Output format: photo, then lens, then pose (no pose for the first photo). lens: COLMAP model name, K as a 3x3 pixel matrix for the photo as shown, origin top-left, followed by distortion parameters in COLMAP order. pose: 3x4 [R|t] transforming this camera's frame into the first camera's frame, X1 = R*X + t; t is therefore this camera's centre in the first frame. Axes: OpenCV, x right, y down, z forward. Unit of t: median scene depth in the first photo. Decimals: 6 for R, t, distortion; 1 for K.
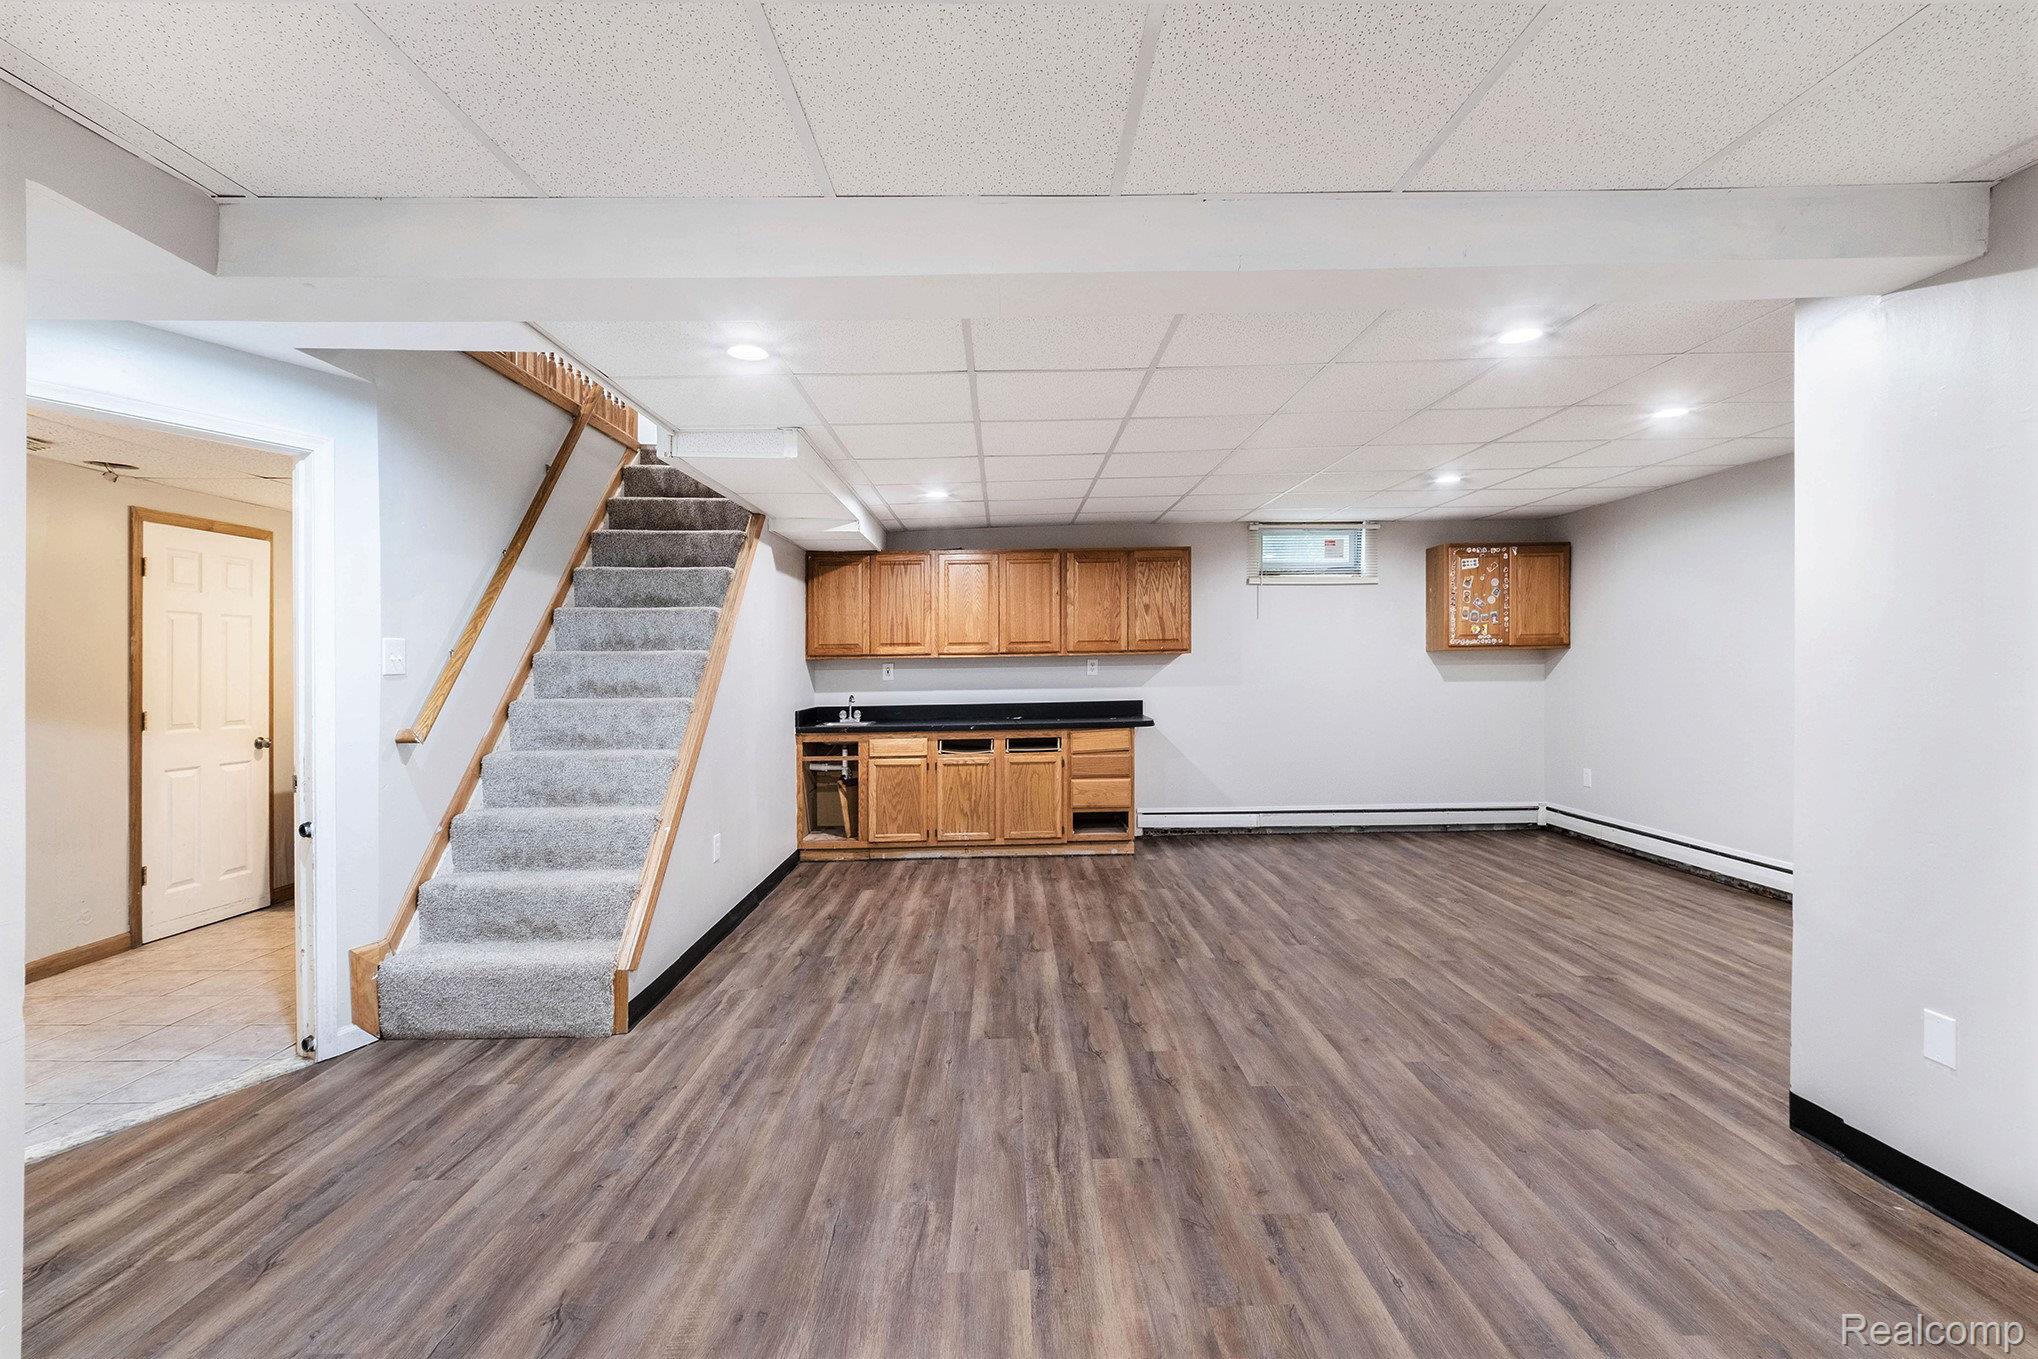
lens RADIAL K [[897.4, 0, 1017.1], [0, 897.4, 683.9], [0, 0, 1]] dist [-0.003468, -0.001364]
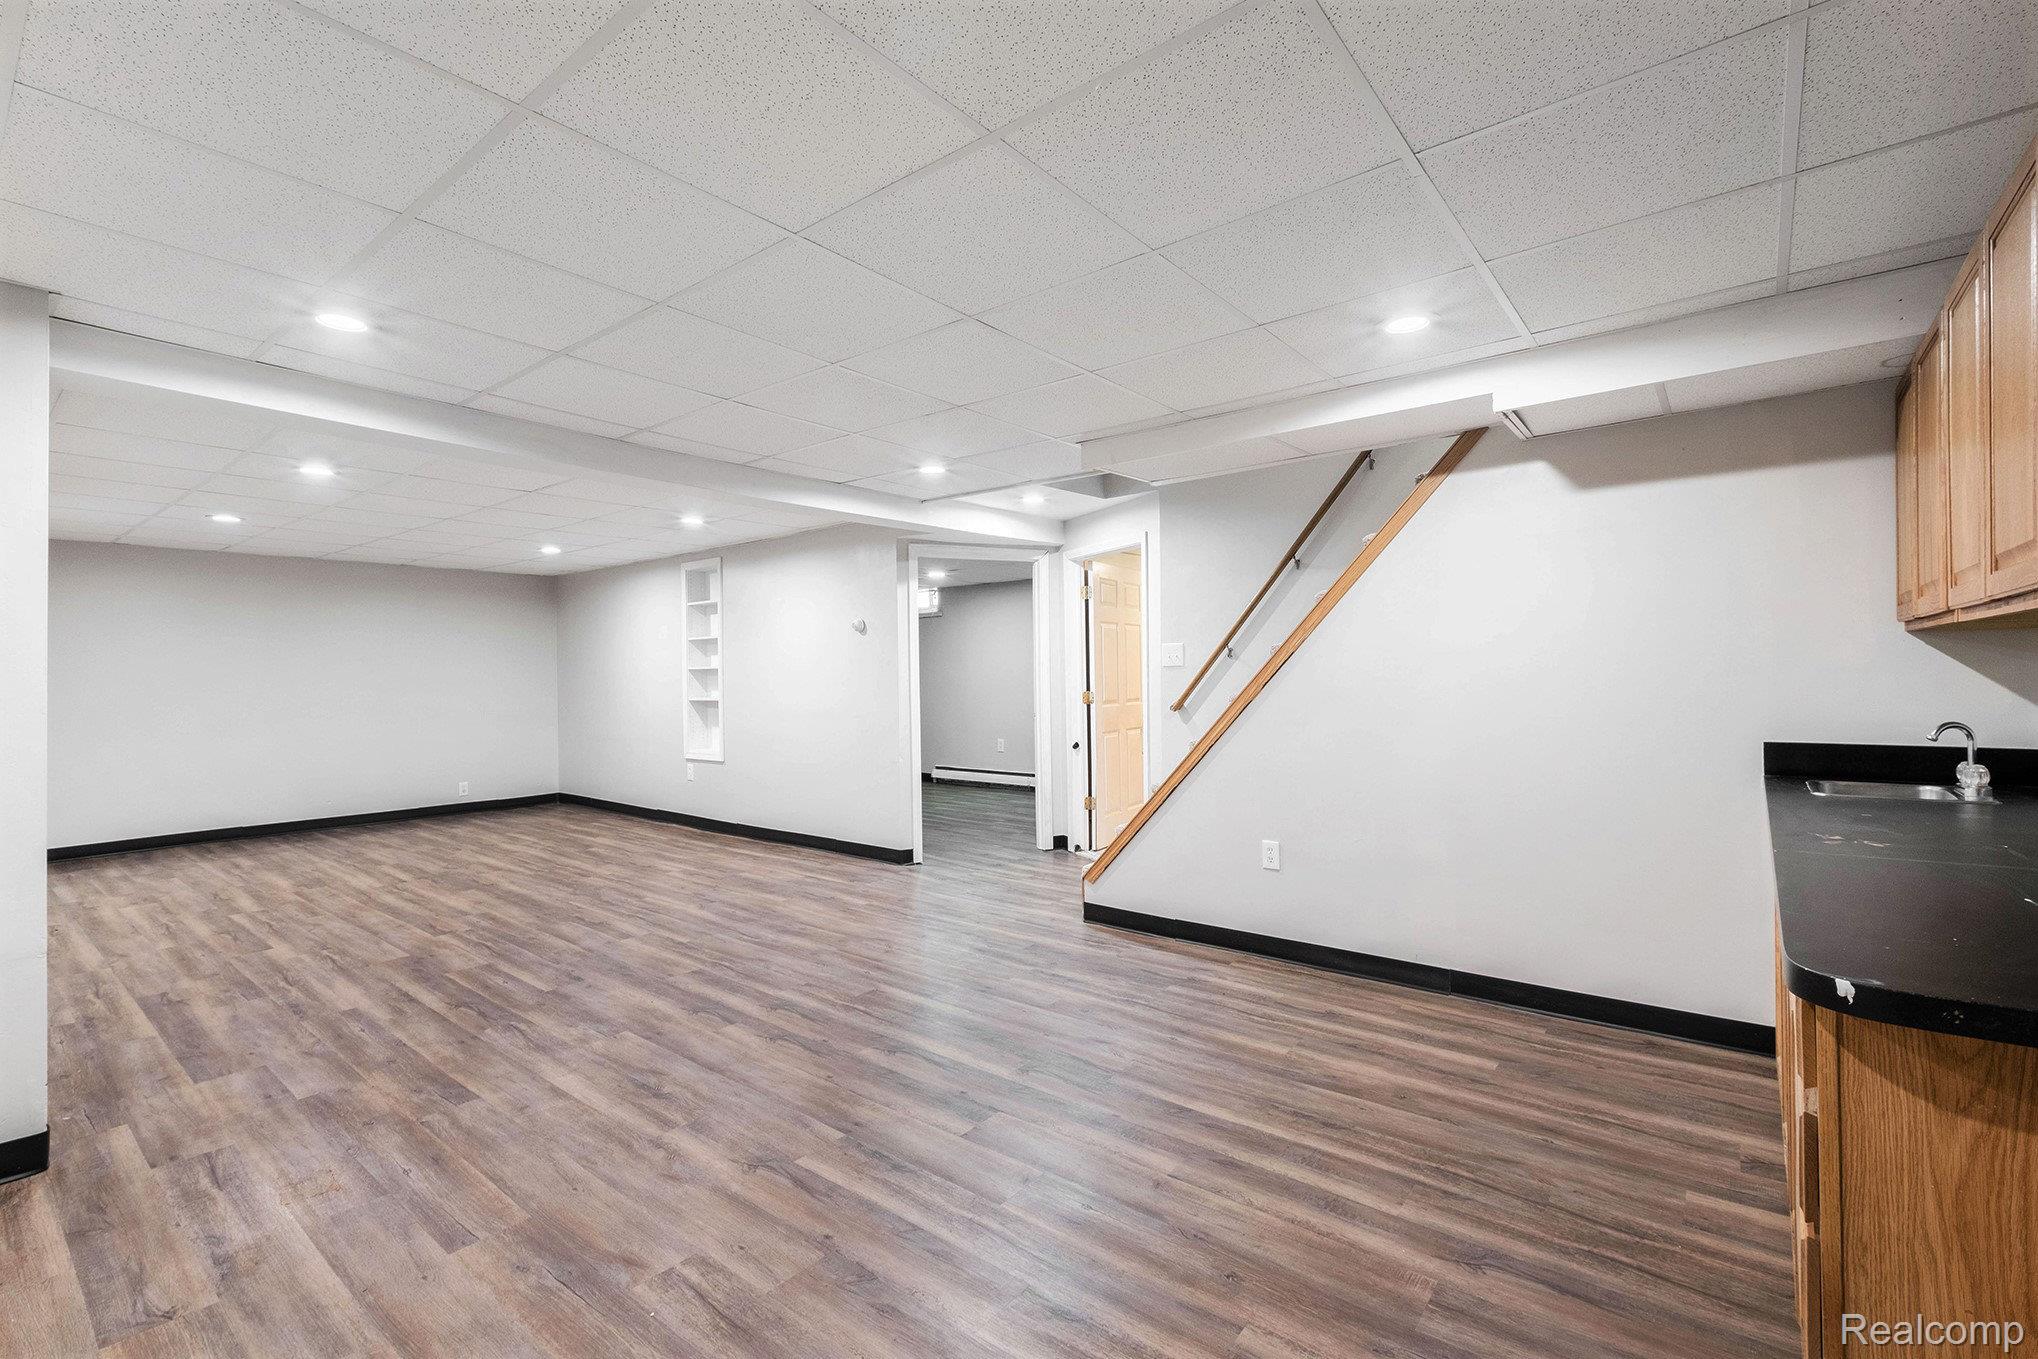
lens RADIAL K [[897.4, 0, 1015.7], [0, 897.4, 660.4], [0, 0, 1]] dist [-0.003468, -0.001364]
pose [[-0.643273, 0.012630, -0.765533, 0.686103], [0.004520, 0.999909, 0.012698, -0.036612], [0.765623, 0.004709, -0.643272, 1.781748]]
